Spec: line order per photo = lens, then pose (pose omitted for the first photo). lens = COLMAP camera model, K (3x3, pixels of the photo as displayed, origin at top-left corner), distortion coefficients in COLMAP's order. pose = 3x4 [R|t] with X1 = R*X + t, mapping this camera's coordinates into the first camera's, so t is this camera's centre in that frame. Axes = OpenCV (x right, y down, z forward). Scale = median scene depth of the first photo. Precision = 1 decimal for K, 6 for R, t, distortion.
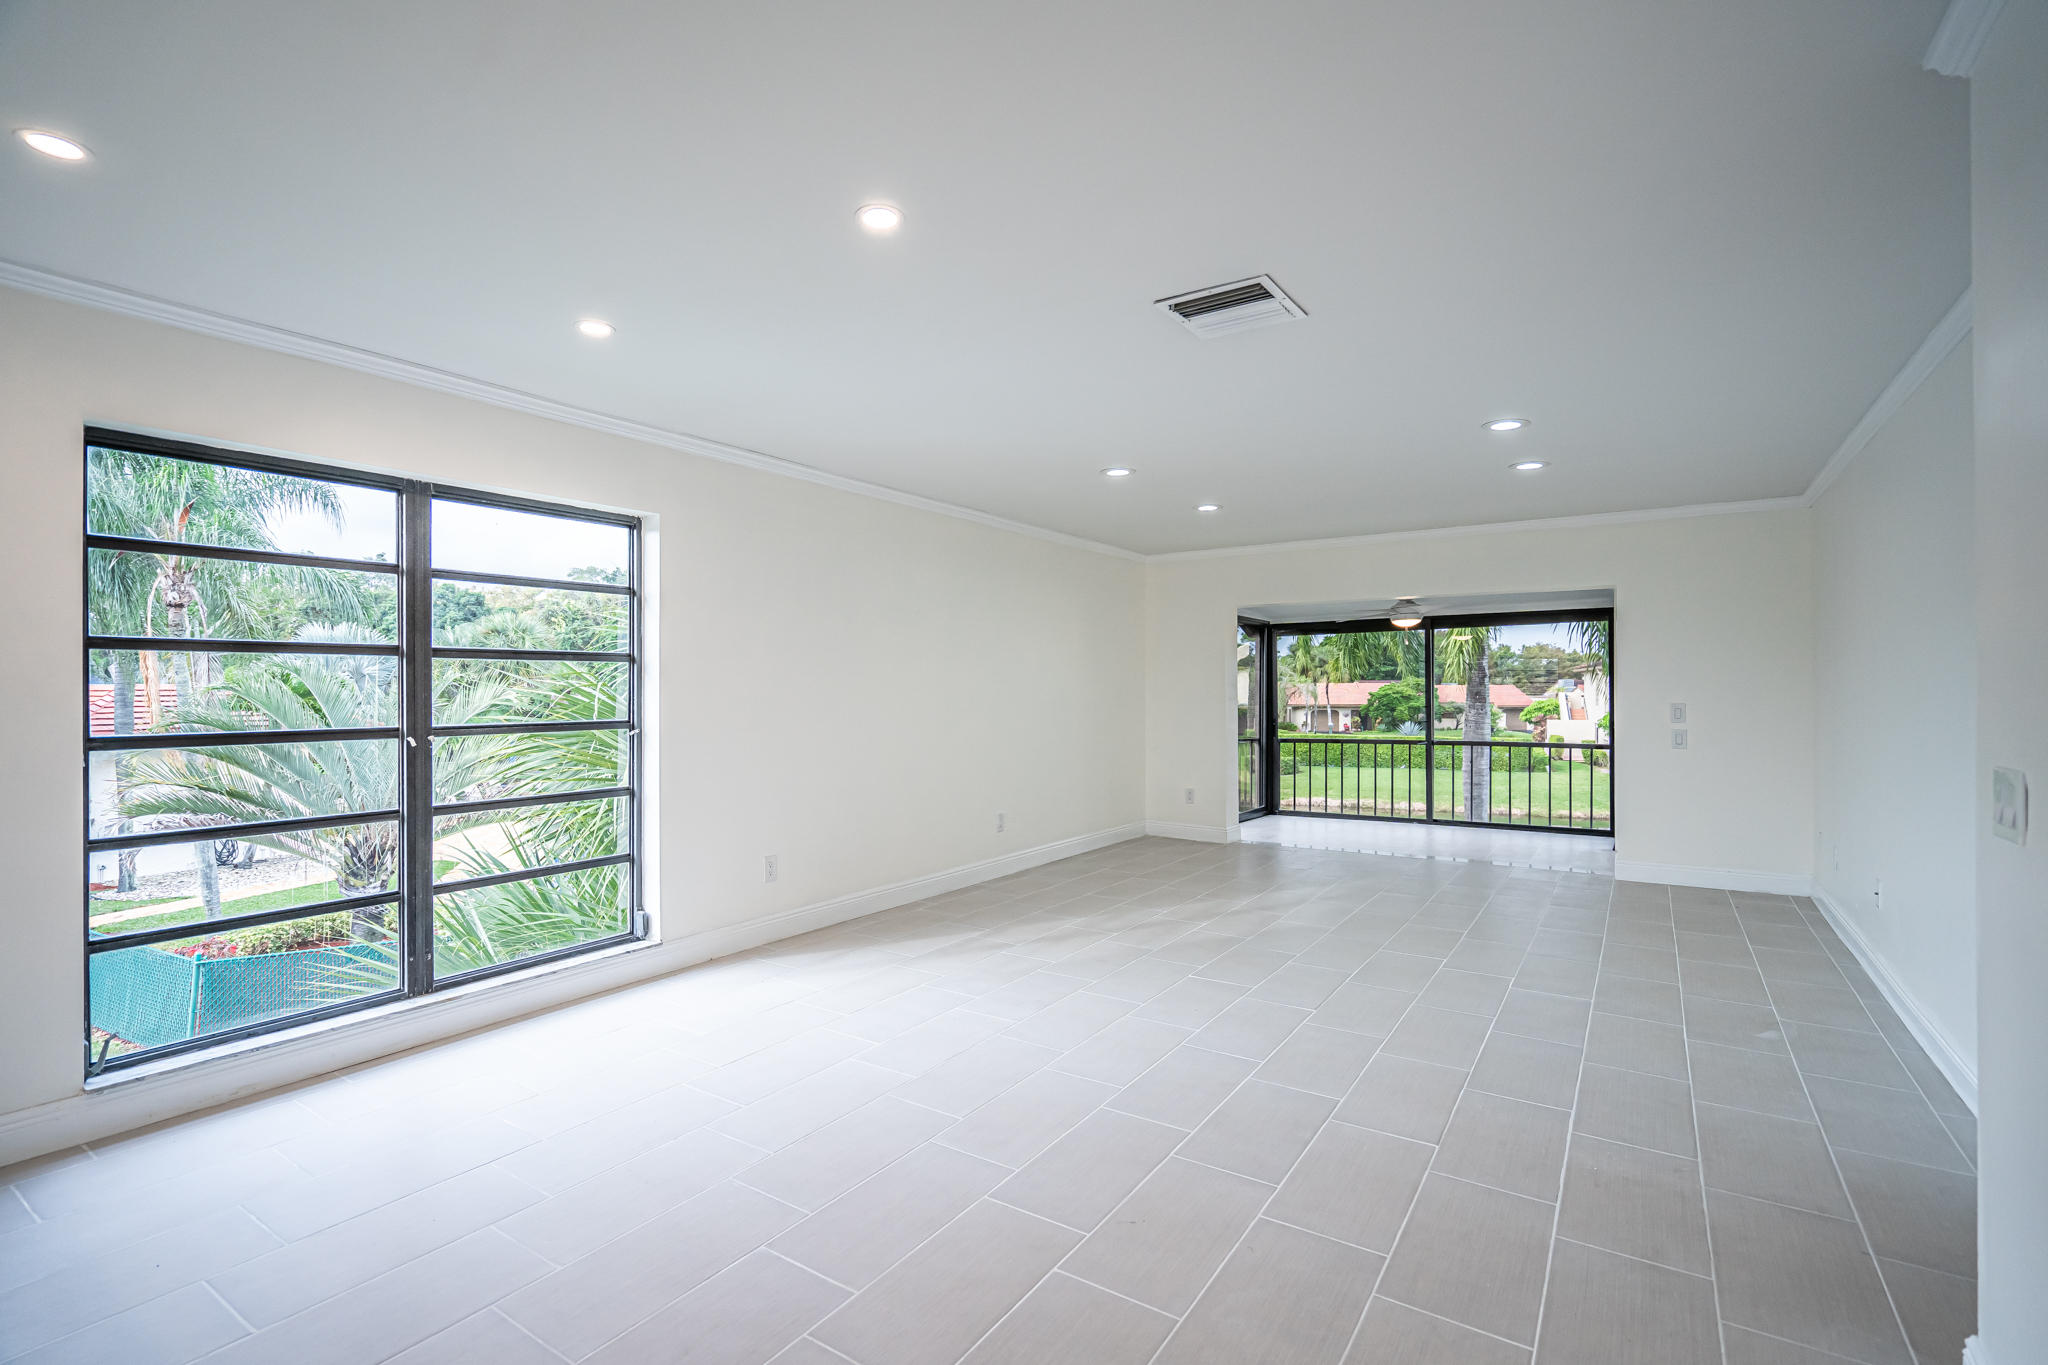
lens RADIAL K [[931.4, 0, 1032.8], [0, 931.4, 687.2], [0, 0, 1]] dist [-0.005580, 0.000100]
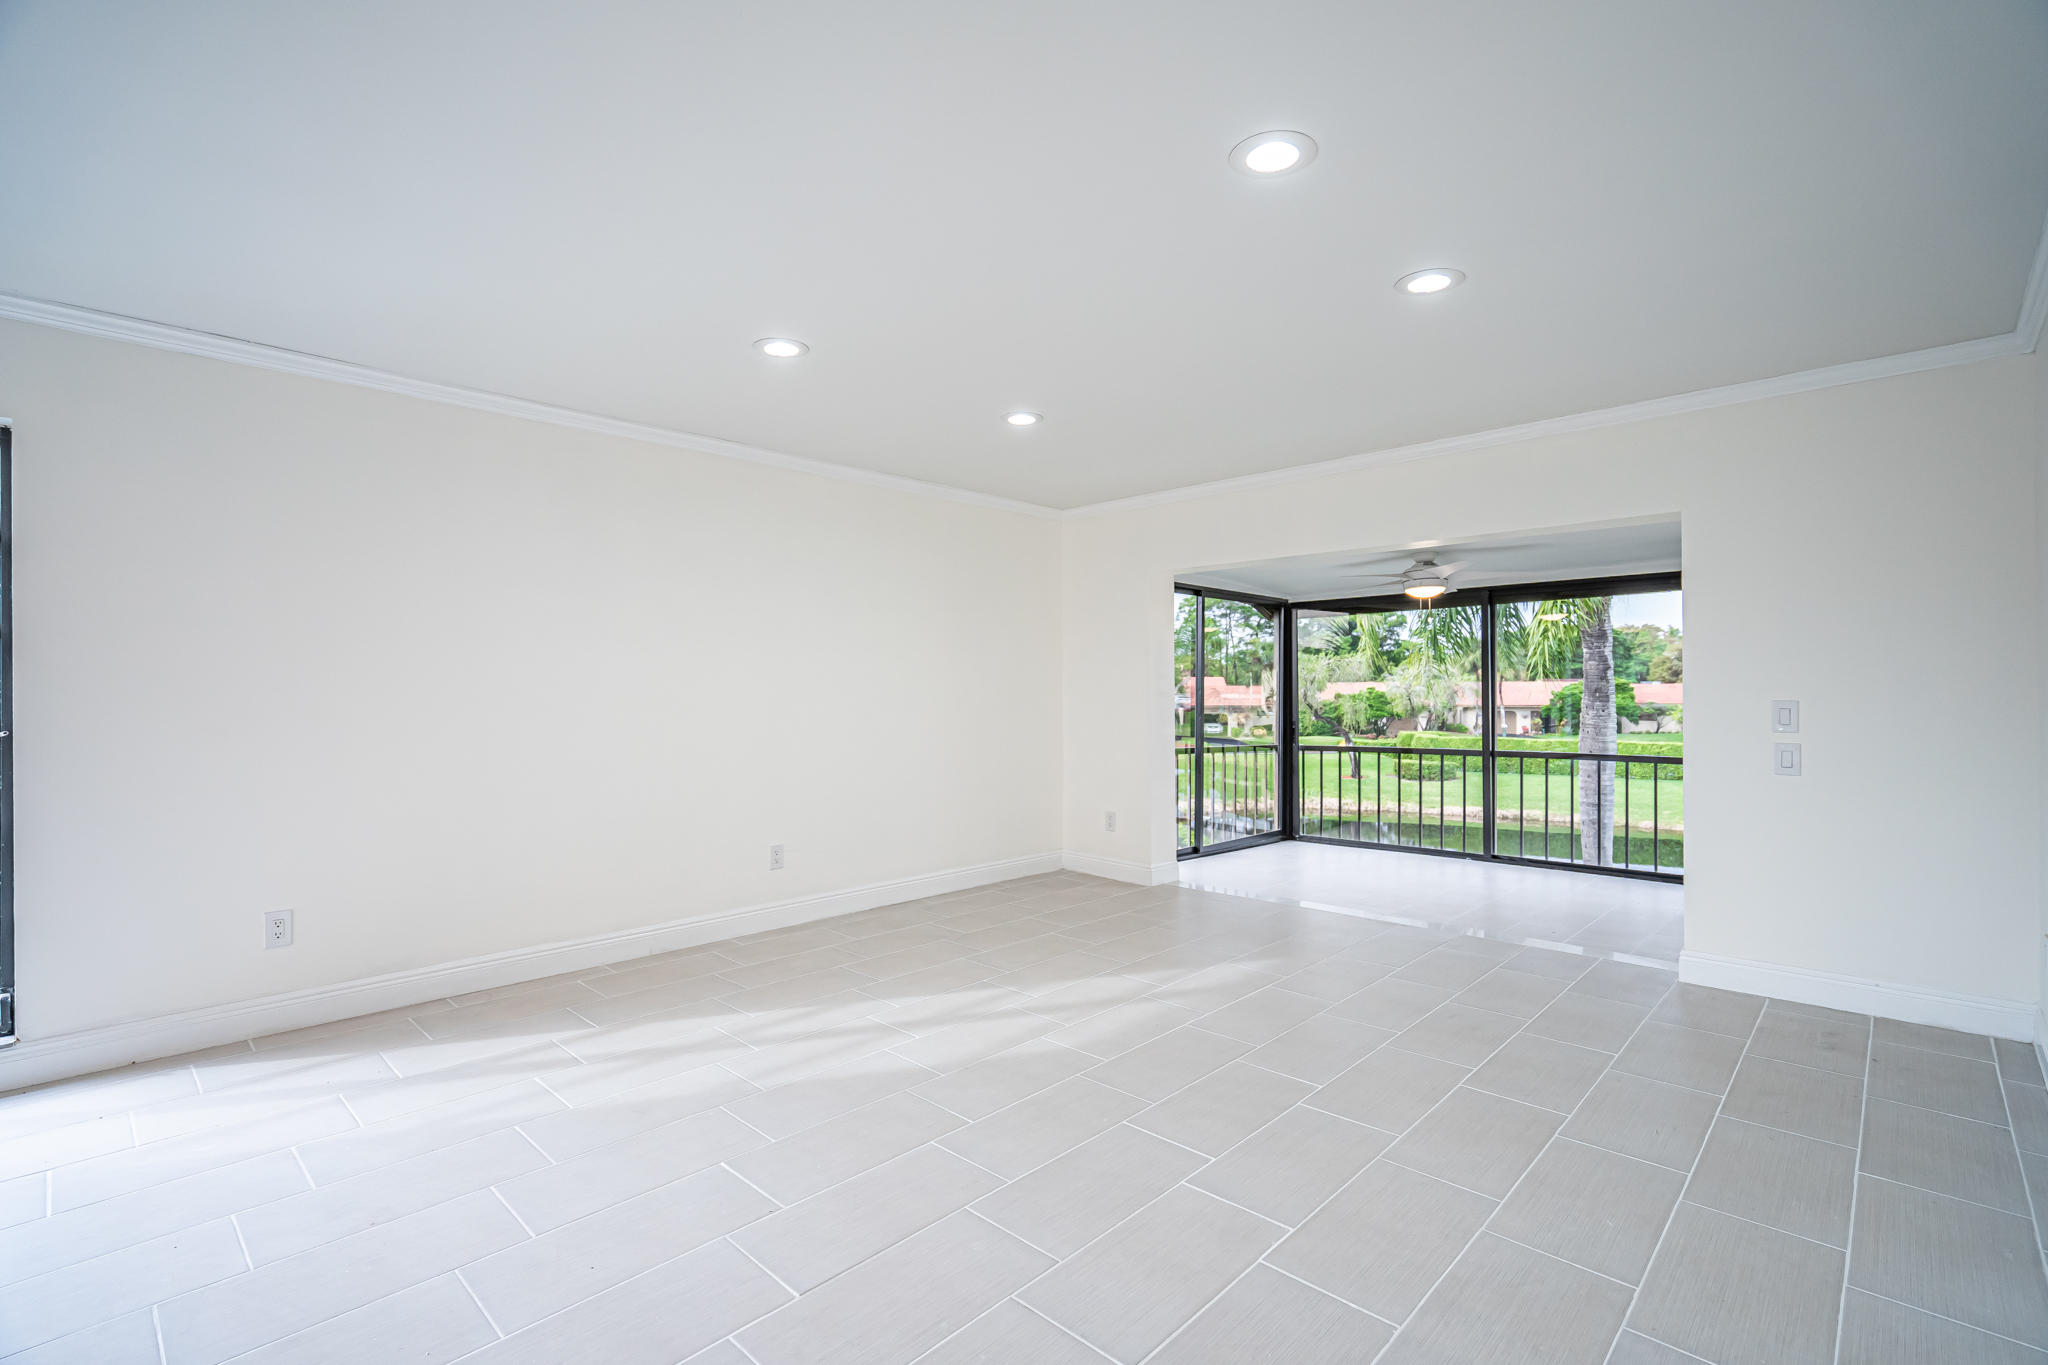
lens RADIAL K [[931.4, 0, 1017.3], [0, 931.4, 683.7], [0, 0, 1]] dist [-0.005580, 0.000100]
pose [[0.984099, -0.001066, -0.177620, 0.182197], [0.000544, 0.999995, -0.002987, 0.004821], [0.177622, 0.002843, 0.984095, 0.185112]]
